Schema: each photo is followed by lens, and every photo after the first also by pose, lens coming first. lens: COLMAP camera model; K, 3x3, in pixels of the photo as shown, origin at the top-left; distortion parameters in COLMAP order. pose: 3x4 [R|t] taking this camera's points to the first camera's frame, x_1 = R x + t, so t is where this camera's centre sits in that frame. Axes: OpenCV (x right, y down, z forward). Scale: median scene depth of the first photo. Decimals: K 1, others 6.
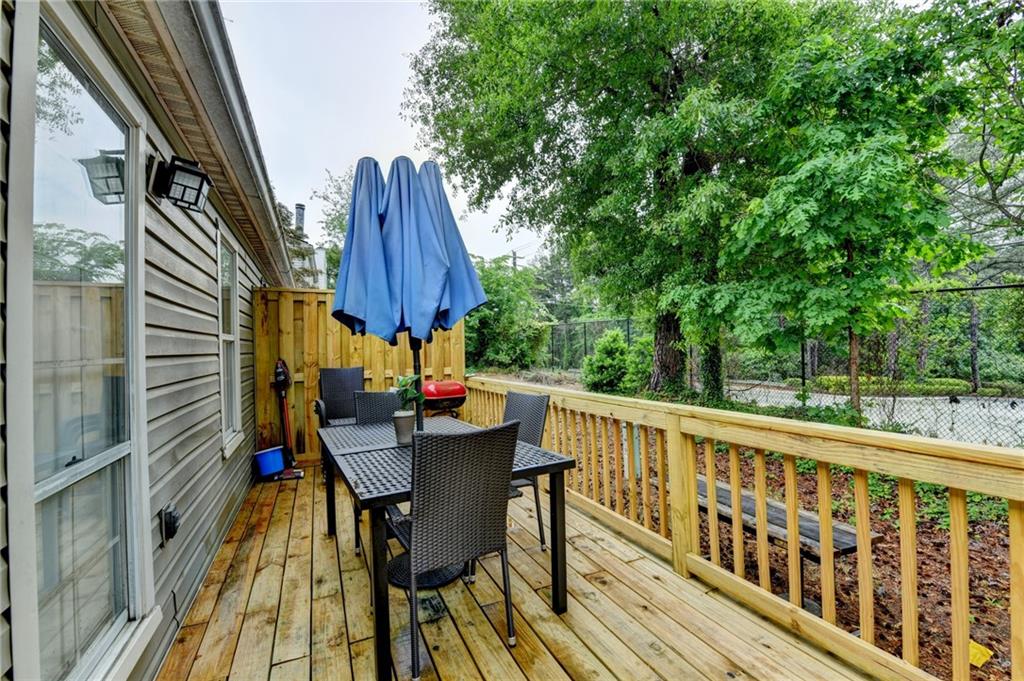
lens RADIAL K [[410.7, 0, 495.3], [0, 410.7, 343.6], [0, 0, 1]] dist [-0.016848, -0.000763]
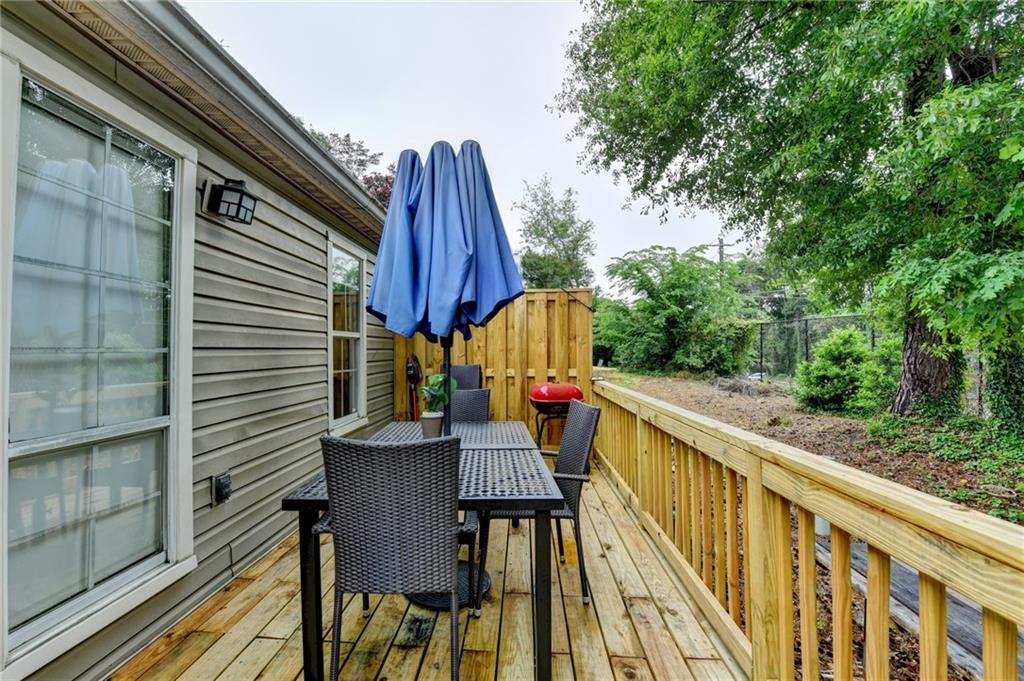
lens RADIAL K [[410.7, 0, 495.3], [0, 410.7, 343.6], [0, 0, 1]] dist [-0.016848, -0.000763]
pose [[0.885164, 0.012313, -0.465116, 0.095082], [-0.012948, 0.999914, 0.001829, 0.001334], [0.465098, 0.004404, 0.885248, 0.064957]]
